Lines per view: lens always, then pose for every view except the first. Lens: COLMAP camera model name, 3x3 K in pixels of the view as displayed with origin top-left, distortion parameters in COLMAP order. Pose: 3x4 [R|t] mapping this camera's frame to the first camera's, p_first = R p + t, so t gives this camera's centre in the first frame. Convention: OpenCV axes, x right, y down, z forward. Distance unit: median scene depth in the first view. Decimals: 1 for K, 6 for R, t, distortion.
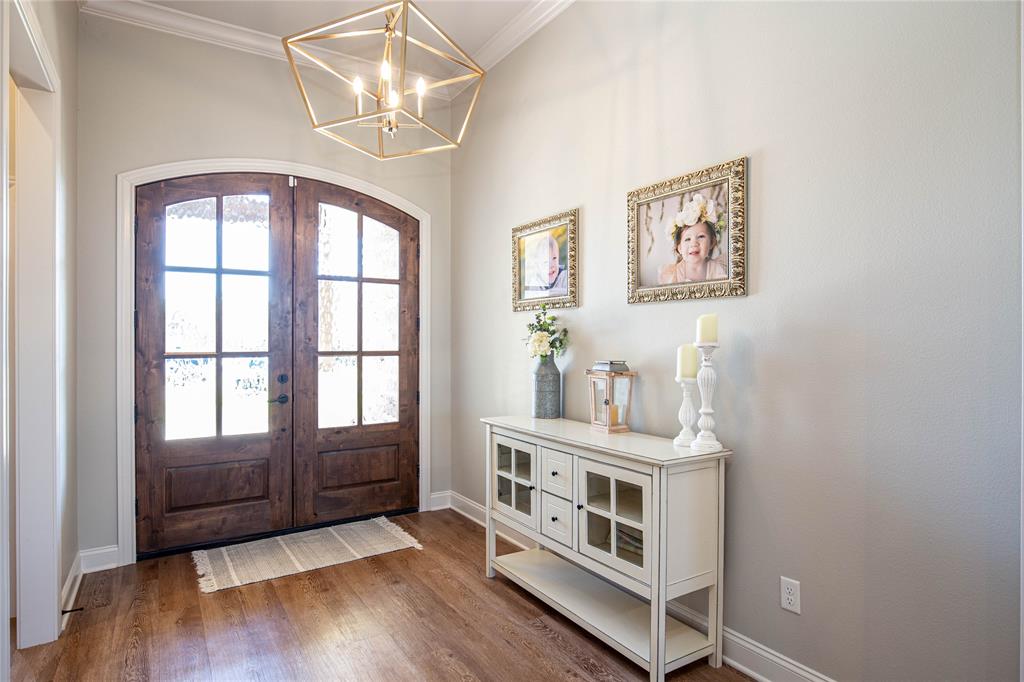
lens RADIAL K [[572.5, 0, 512.2], [0, 572.5, 342.9], [0, 0, 1]] dist [-0.005146, -0.002037]
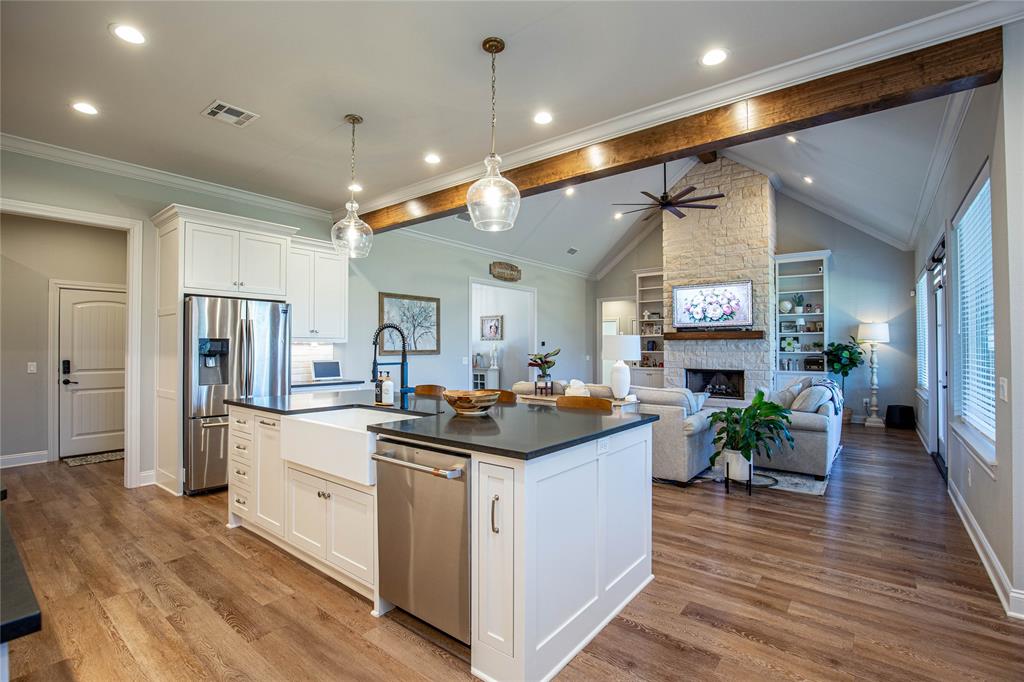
lens RADIAL K [[468.8, 0, 511.8], [0, 468.8, 341.2], [0, 0, 1]] dist [-0.028604, 0.002373]
pose [[0.941423, 0.003352, 0.337212, -0.976209], [0.001673, 0.999892, -0.014611, -0.003696], [-0.337224, 0.014320, 0.941315, -3.103899]]
